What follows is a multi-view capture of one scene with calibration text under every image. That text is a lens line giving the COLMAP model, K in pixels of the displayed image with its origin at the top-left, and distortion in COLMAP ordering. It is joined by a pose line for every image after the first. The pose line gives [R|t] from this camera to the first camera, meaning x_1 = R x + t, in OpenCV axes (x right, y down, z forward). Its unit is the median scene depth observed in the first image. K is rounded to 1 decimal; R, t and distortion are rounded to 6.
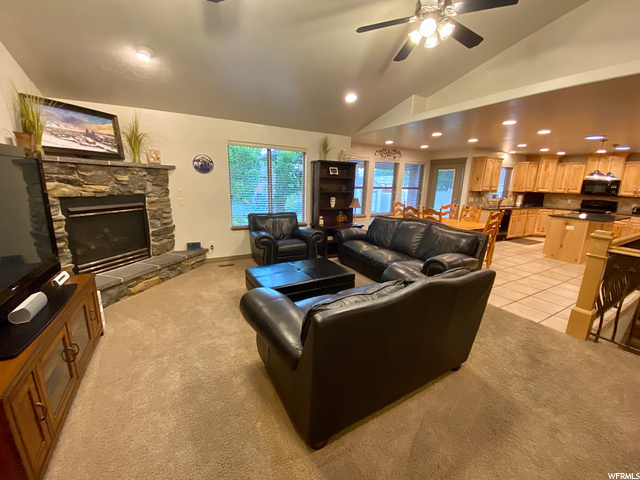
lens RADIAL K [[259.5, 0, 318.3], [0, 259.5, 241.4], [0, 0, 1]] dist [0.024009, -0.022477]
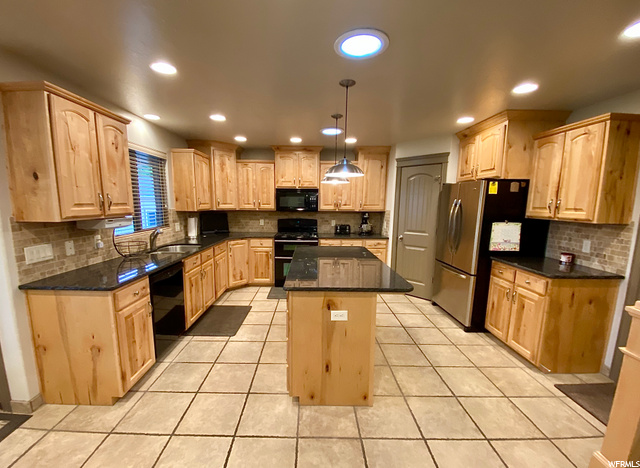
lens RADIAL K [[274.8, 0, 309.1], [0, 274.8, 244.9], [0, 0, 1]] dist [0.000473, -0.011667]
pose [[0.491813, -0.152048, 0.857322, 0.838593], [0.192545, 0.979250, 0.063216, -0.229915], [-0.849144, 0.133982, 0.510884, 1.080883]]
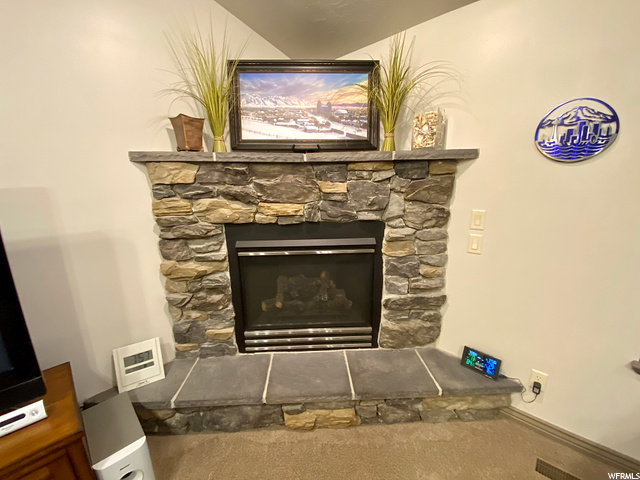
lens RADIAL K [[259.5, 0, 318.3], [0, 259.5, 241.4], [0, 0, 1]] dist [0.024009, -0.022477]
pose [[0.303519, 0.184030, -0.934885, -0.246820], [-0.188199, 0.973420, 0.130515, -0.167611], [0.934054, 0.136330, 0.330085, 0.684342]]
